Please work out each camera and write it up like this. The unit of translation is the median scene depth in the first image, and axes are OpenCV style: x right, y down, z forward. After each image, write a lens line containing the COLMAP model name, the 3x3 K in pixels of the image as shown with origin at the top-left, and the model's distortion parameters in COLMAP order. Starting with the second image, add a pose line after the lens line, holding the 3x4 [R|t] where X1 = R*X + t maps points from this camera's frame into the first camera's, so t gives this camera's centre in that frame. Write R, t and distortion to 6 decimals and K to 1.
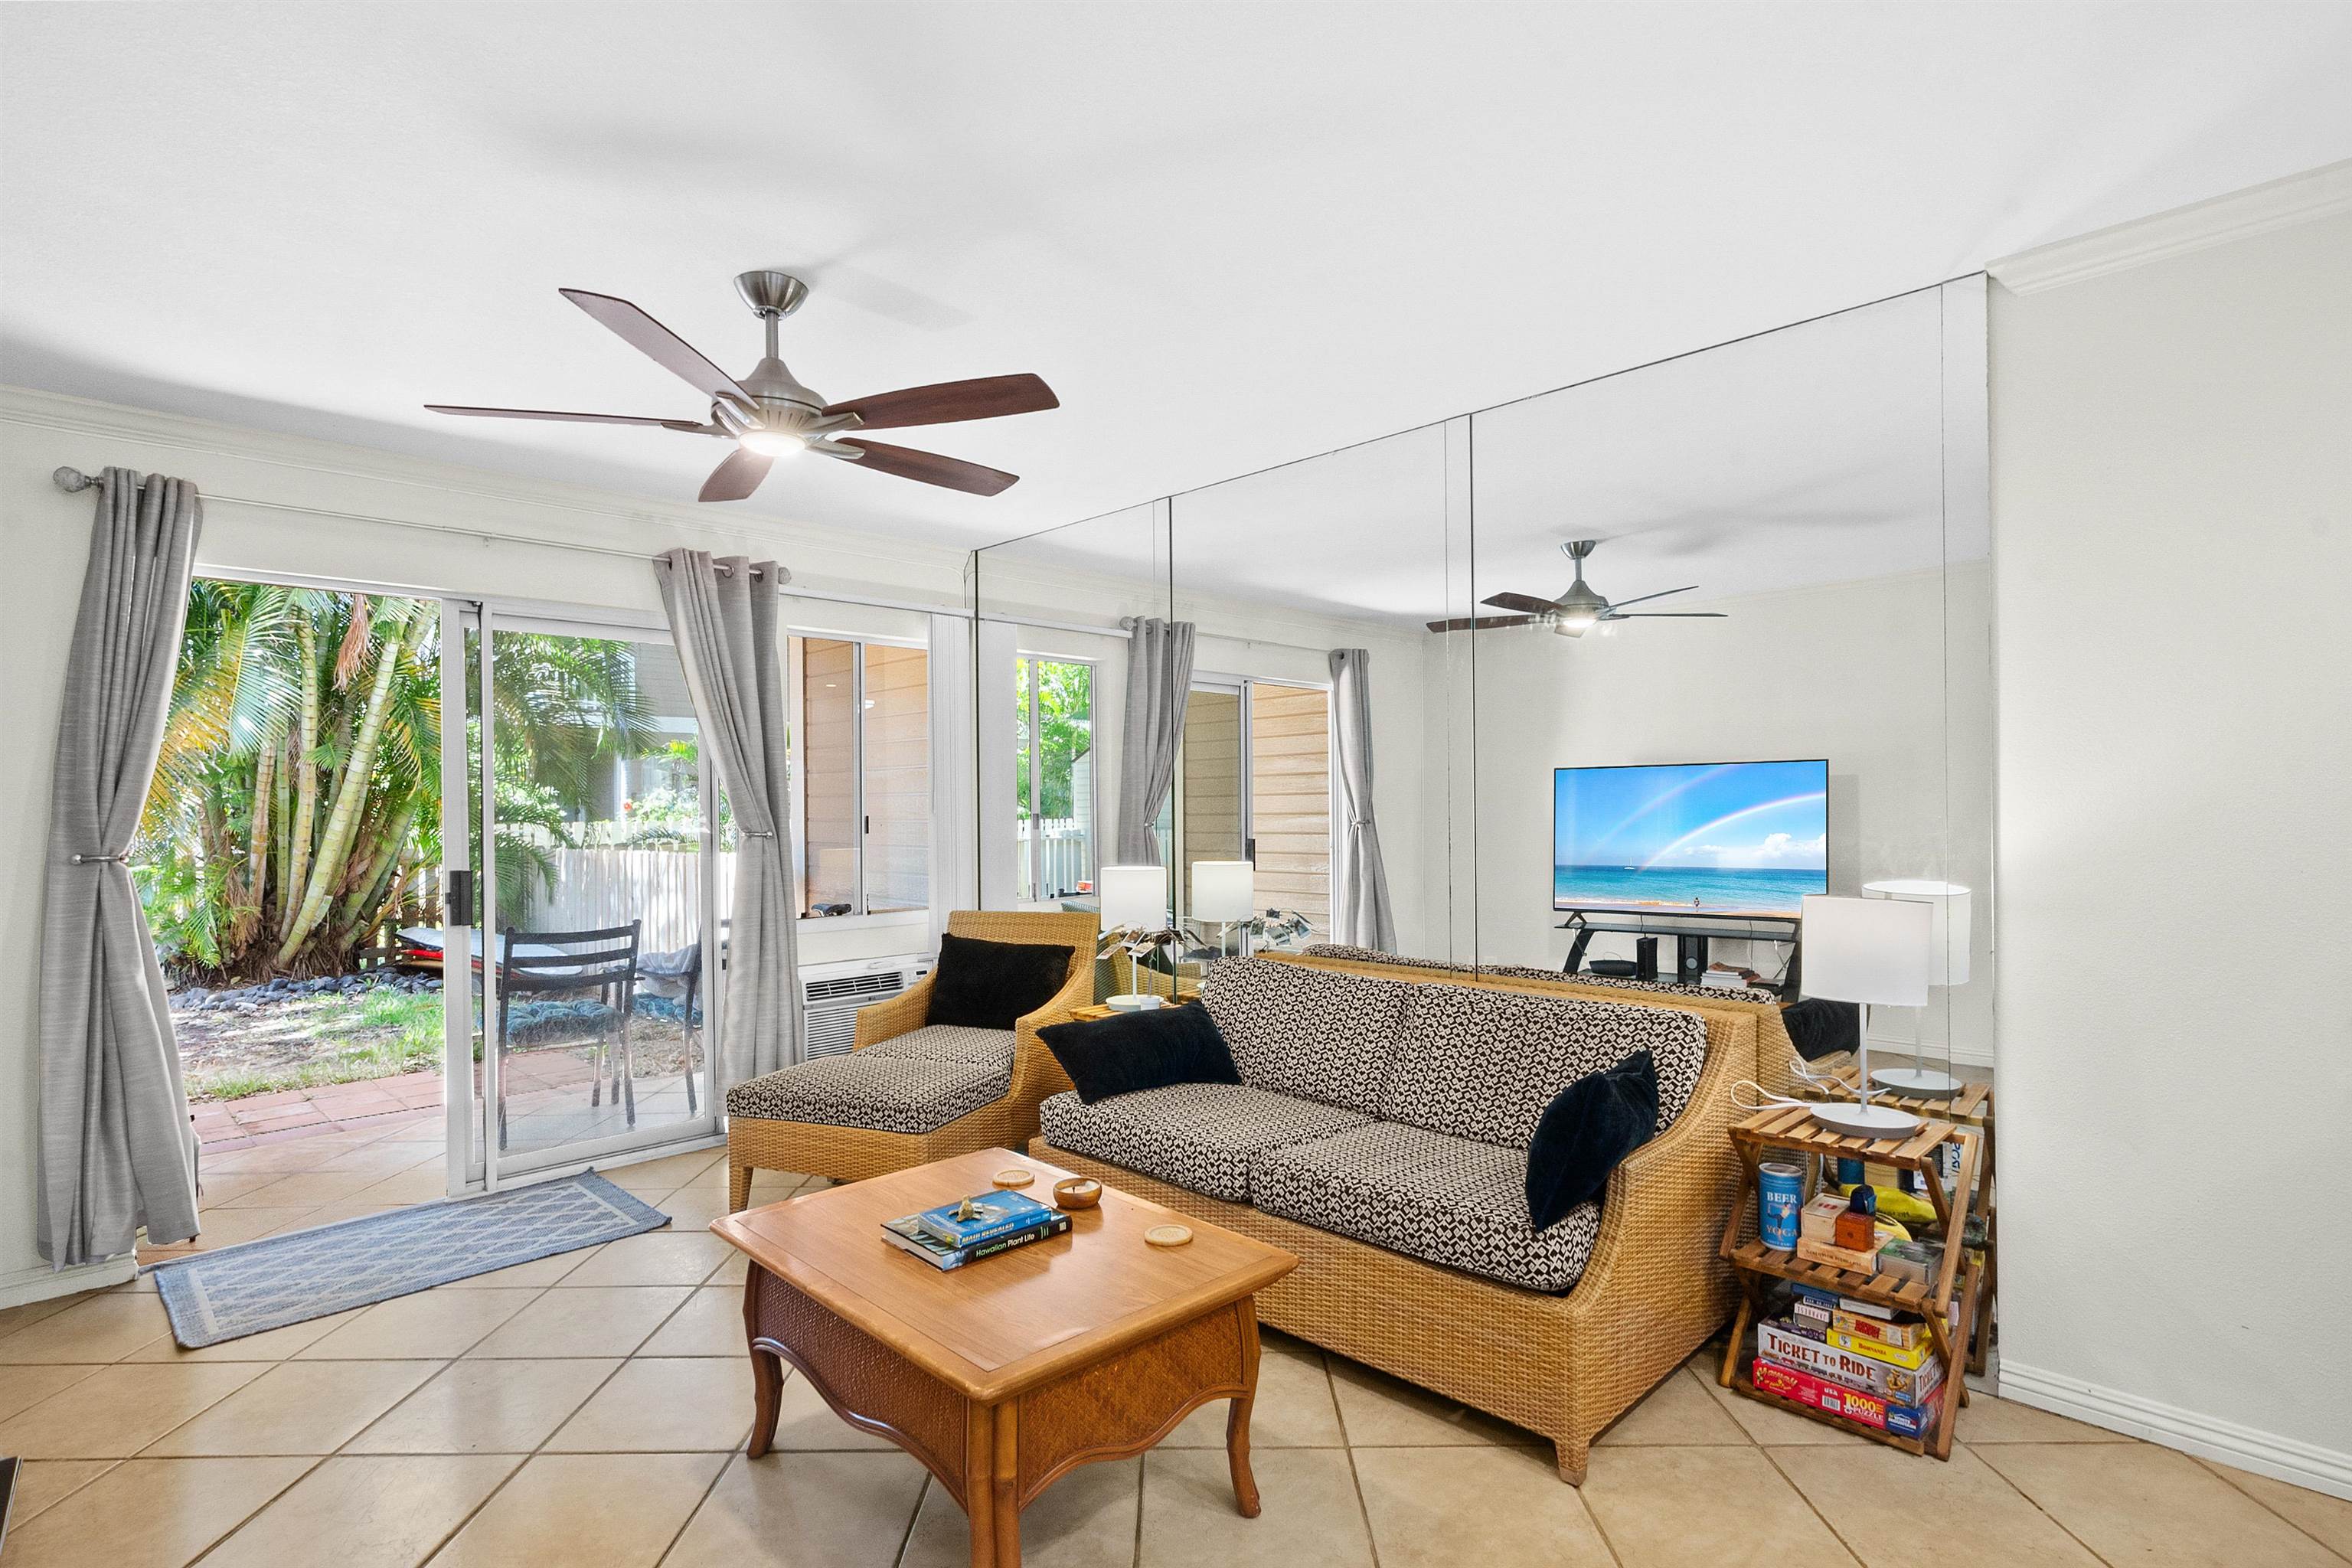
lens RADIAL K [[1174.2, 0, 1176.7], [0, 1174.2, 803.1], [0, 0, 1]] dist [-0.002964, 0.001688]
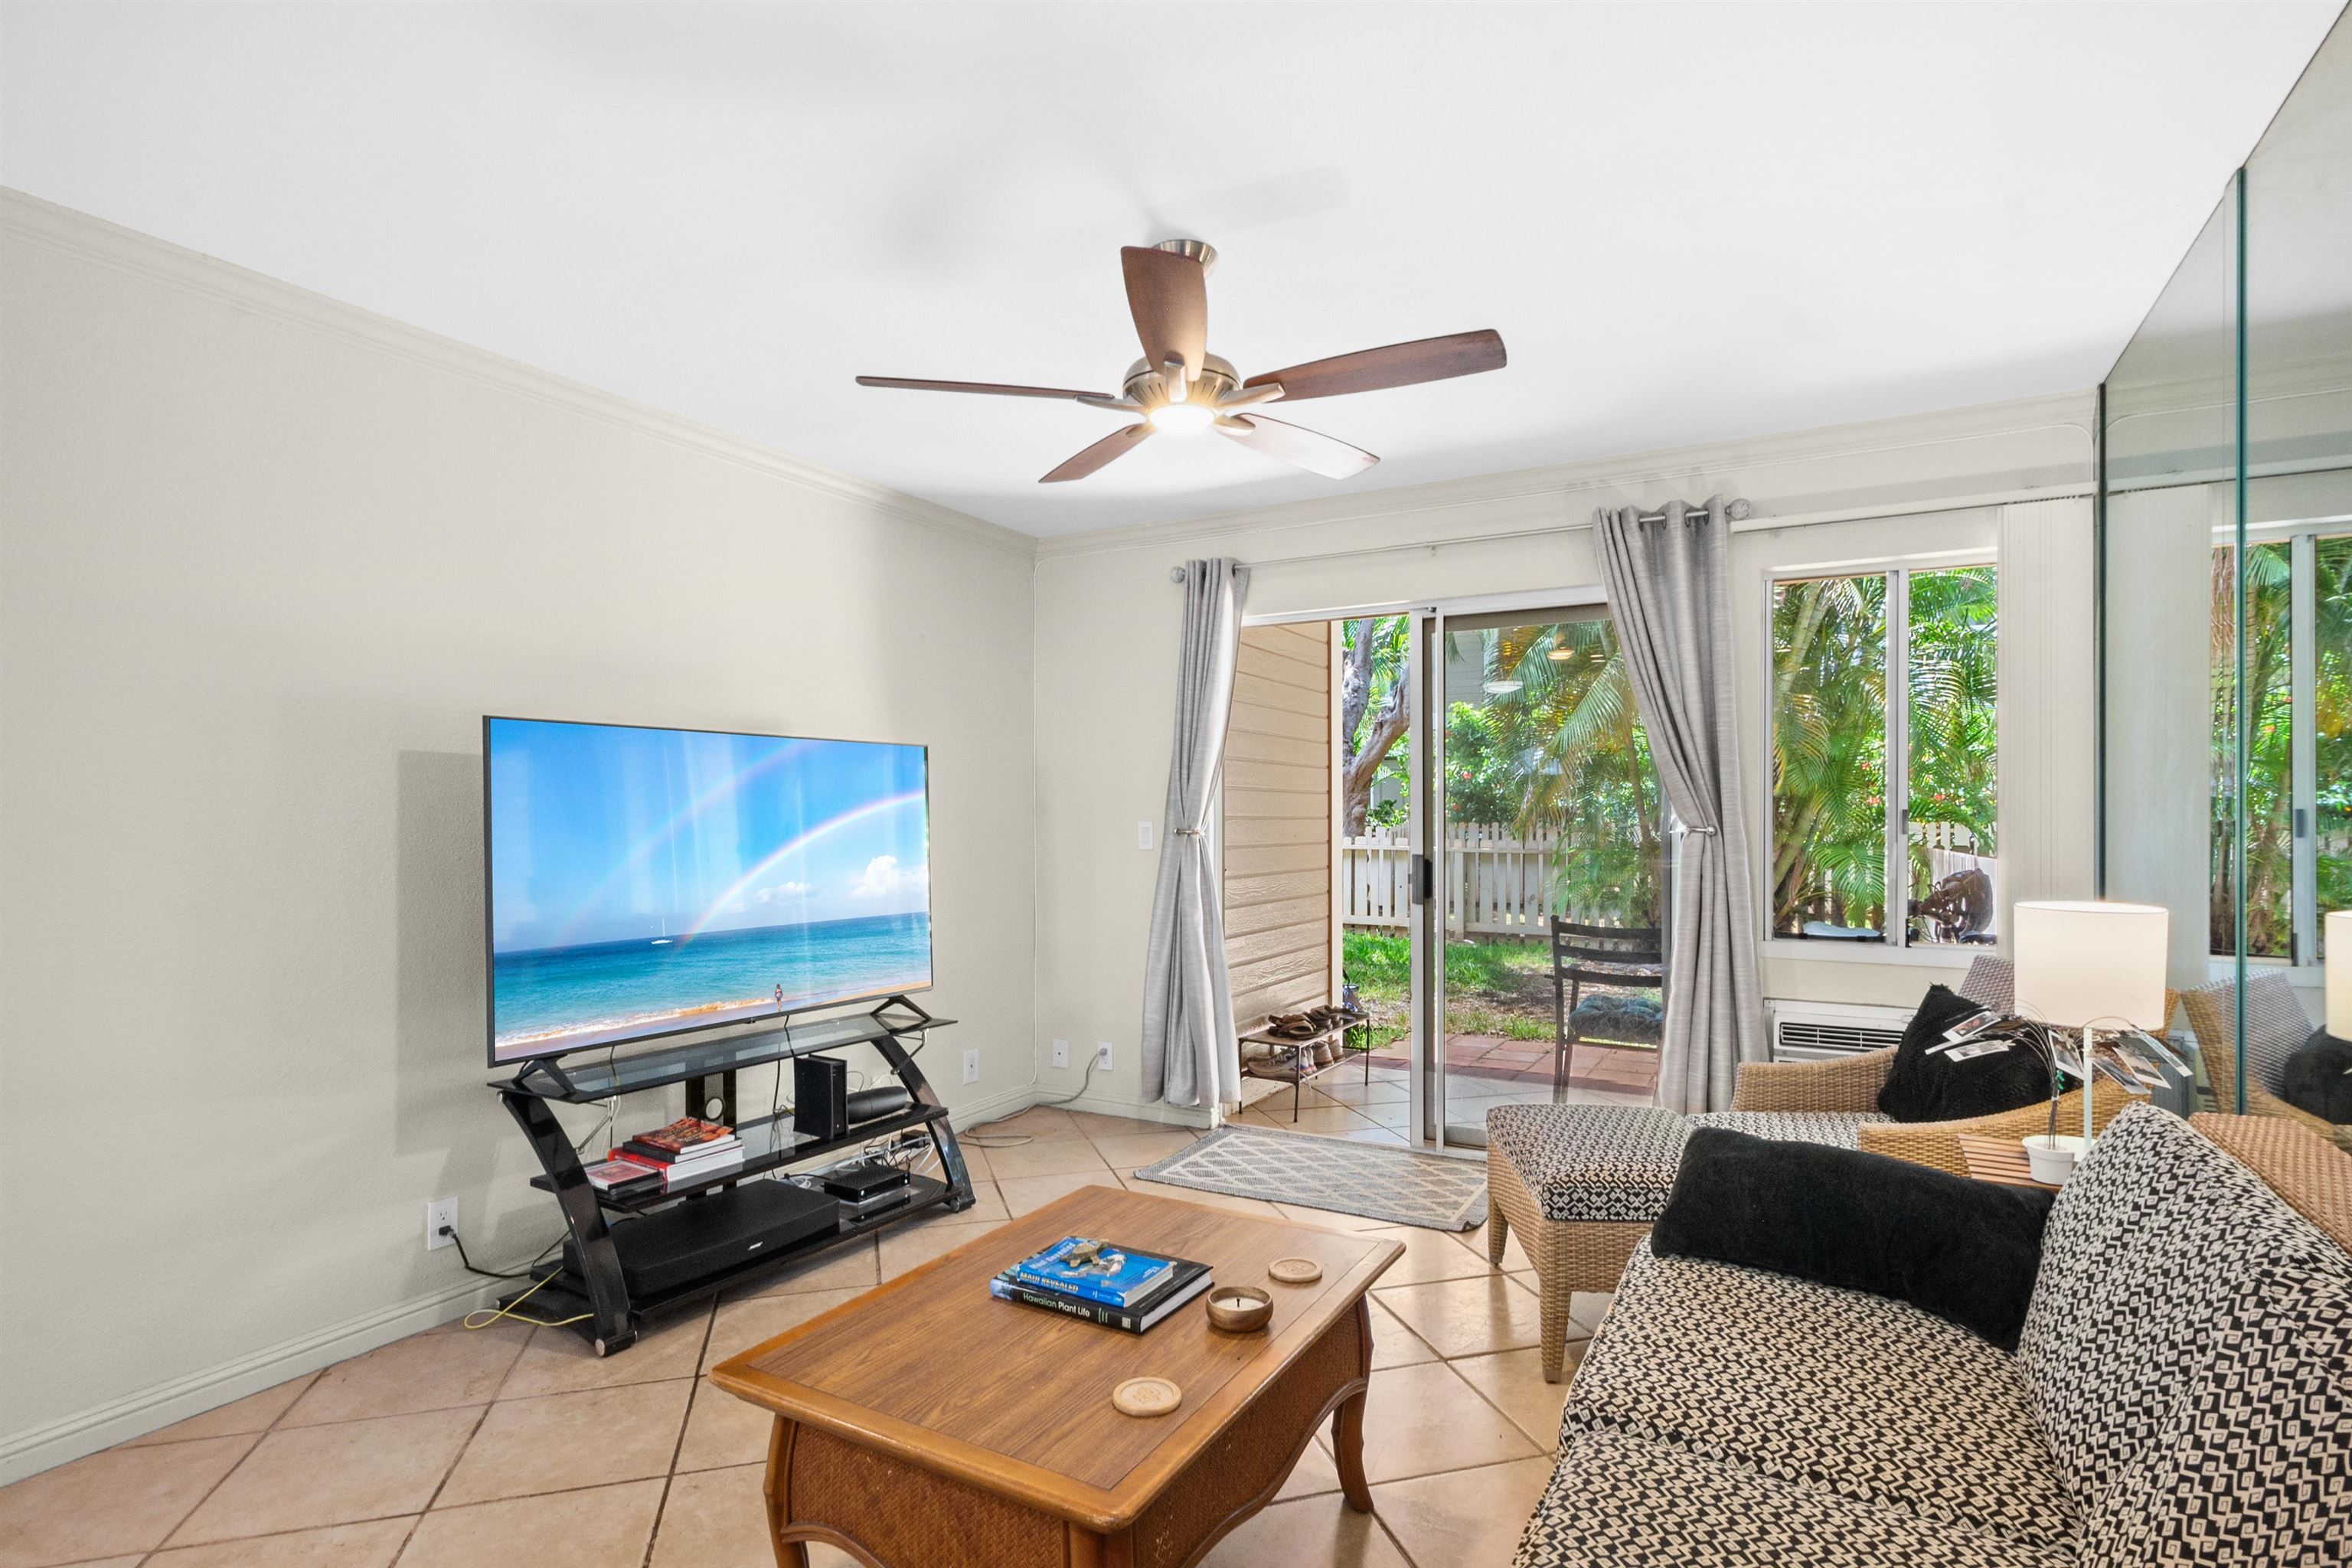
lens RADIAL K [[1171.6, 0, 1184.7], [0, 1171.6, 811.9], [0, 0, 1]] dist [0.000037, 0.000460]
pose [[0.283169, 0.008964, -0.959028, 0.368408], [-0.000651, 0.999958, 0.009154, 0.007290], [0.959070, -0.001968, 0.283163, 0.456407]]
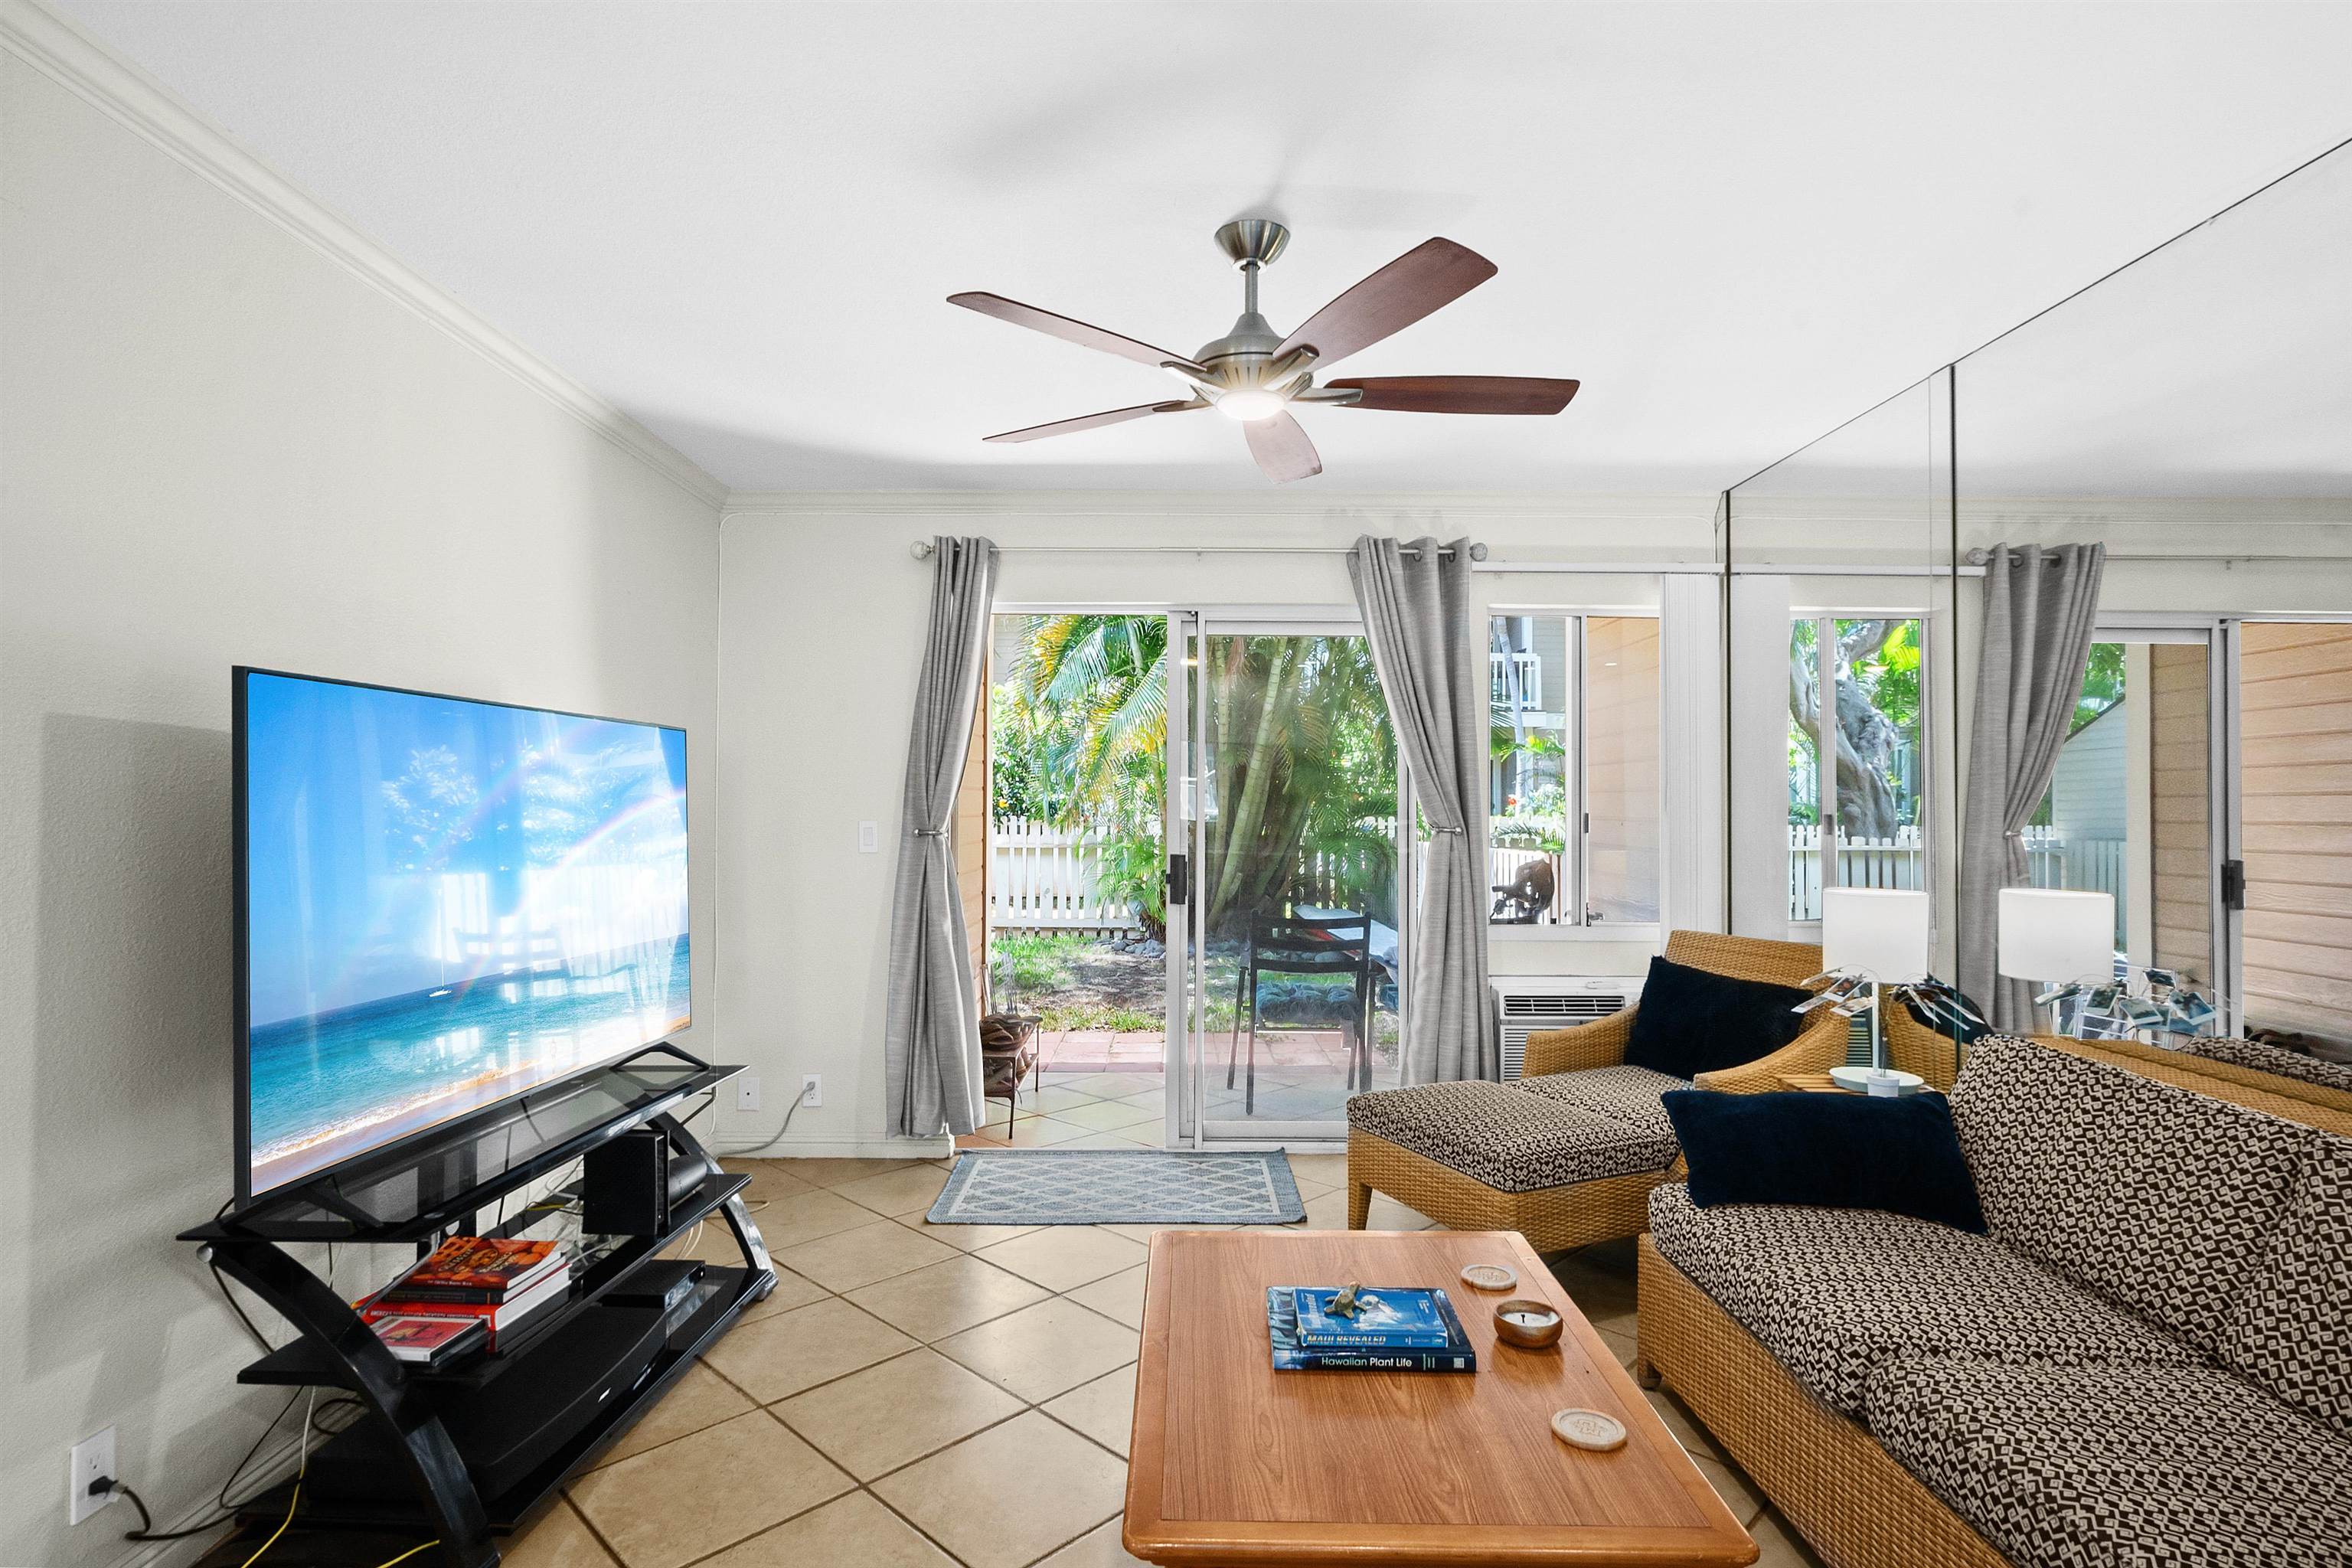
lens RADIAL K [[1186.7, 0, 1176.0], [0, 1186.7, 784.0], [0, 0, 1]] dist [-0.002545, 0.003013]
pose [[0.714738, 0.001536, -0.699390, 0.167446], [-0.011915, 0.999879, -0.009980, 0.001857], [0.699291, 0.015466, 0.714670, 0.185513]]
